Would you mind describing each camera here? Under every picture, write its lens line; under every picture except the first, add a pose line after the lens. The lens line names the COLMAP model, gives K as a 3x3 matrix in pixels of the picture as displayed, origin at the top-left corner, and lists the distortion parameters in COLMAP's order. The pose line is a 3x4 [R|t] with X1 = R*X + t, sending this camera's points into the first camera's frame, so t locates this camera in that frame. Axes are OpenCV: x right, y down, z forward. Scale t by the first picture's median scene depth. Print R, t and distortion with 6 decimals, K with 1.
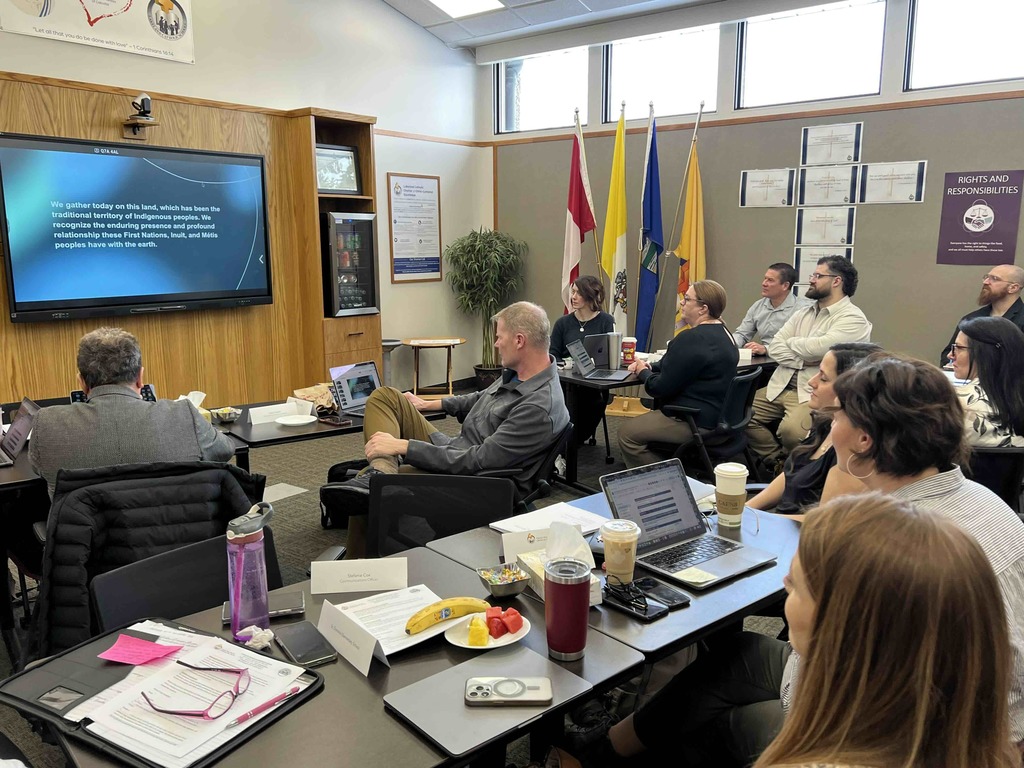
lens RADIAL K [[834.7, 0, 513.1], [0, 834.7, 385.6], [0, 0, 1]] dist [0.028175, -0.029298]
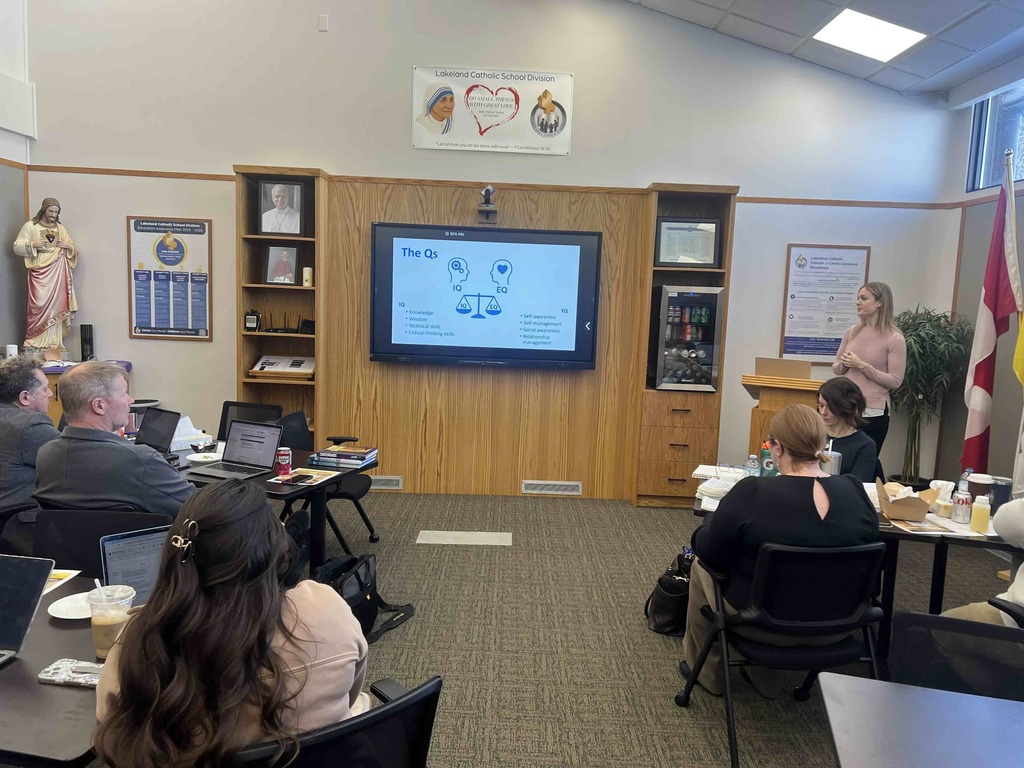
lens RADIAL K [[797.5, 0, 517.5], [0, 797.5, 390.4], [0, 0, 1]] dist [0.050506, -0.025706]
pose [[0.626853, 0.117724, -0.770192, 0.459986], [-0.175496, 0.984450, 0.007639, -0.065865], [0.759116, 0.130377, 0.637766, 0.301387]]
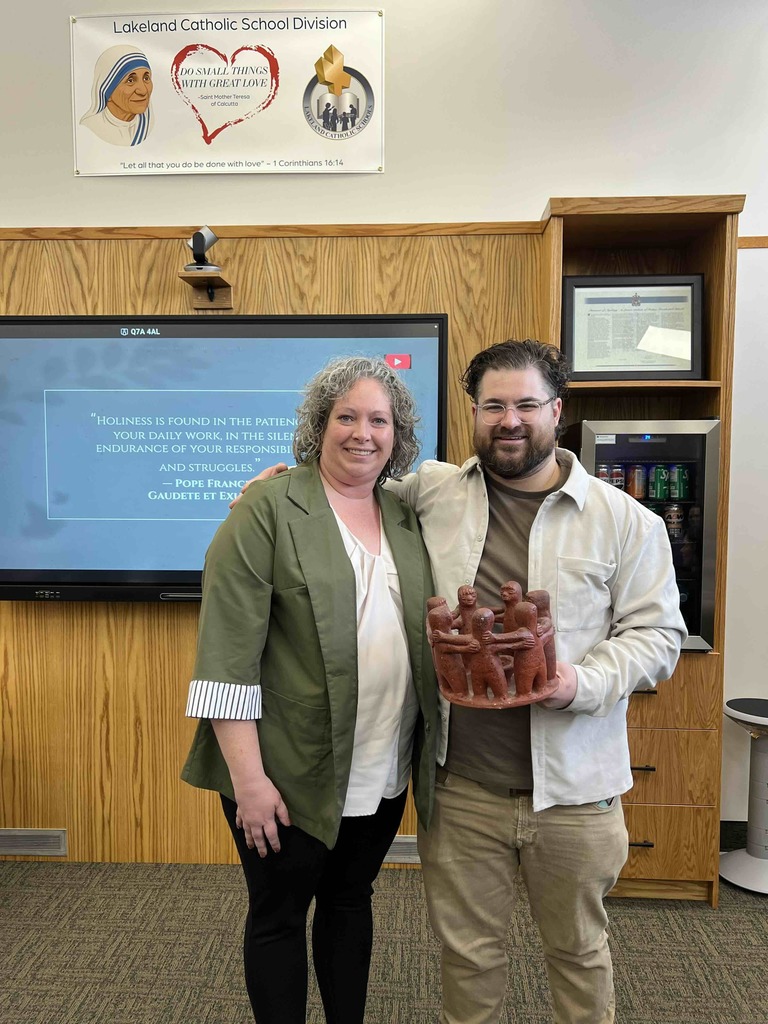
lens RADIAL K [[834.7, 0, 386.7], [0, 834.7, 519.3], [0, 0, 1]] dist [0.028175, -0.029298]
pose [[0.579864, 0.059697, -0.812523, 0.100352], [-0.144891, 0.988970, -0.030742, -0.135668], [0.801726, 0.135554, 0.582118, 0.716880]]
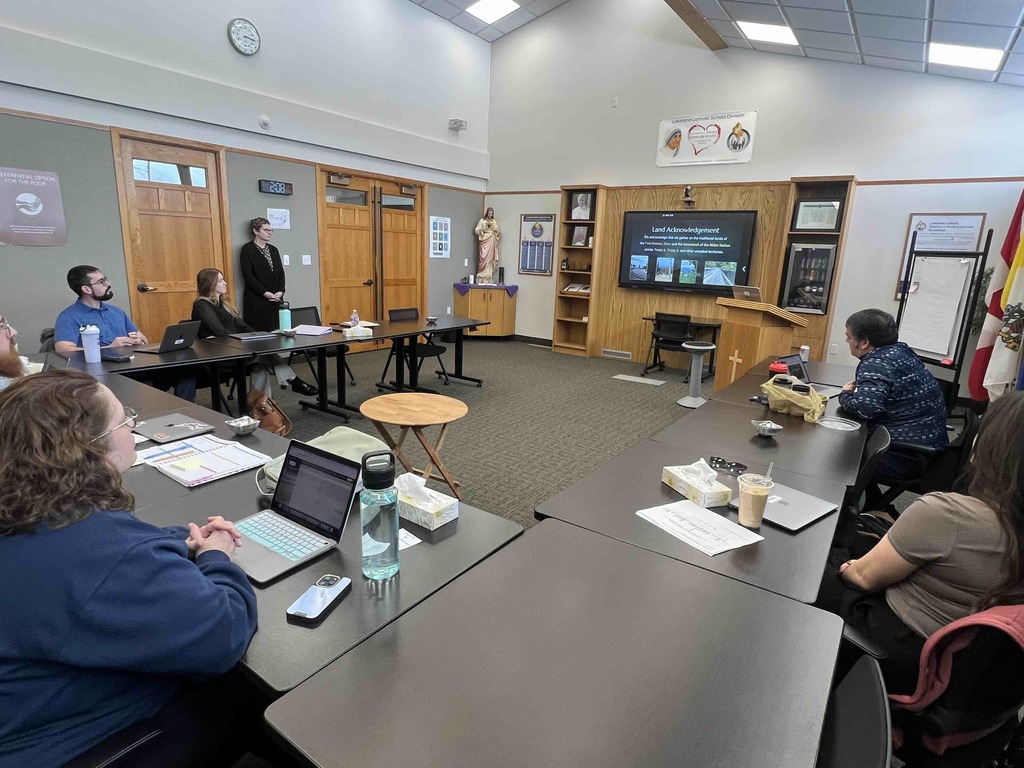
lens RADIAL K [[558.0, 0, 509.5], [0, 558.0, 382.7], [0, 0, 1]] dist [0.008399, -0.001165]
pose [[0.061389, 0.234709, -0.970125, 0.900495], [-0.214662, 0.952319, 0.216817, -0.079233], [0.974757, 0.194939, 0.108845, 0.459476]]
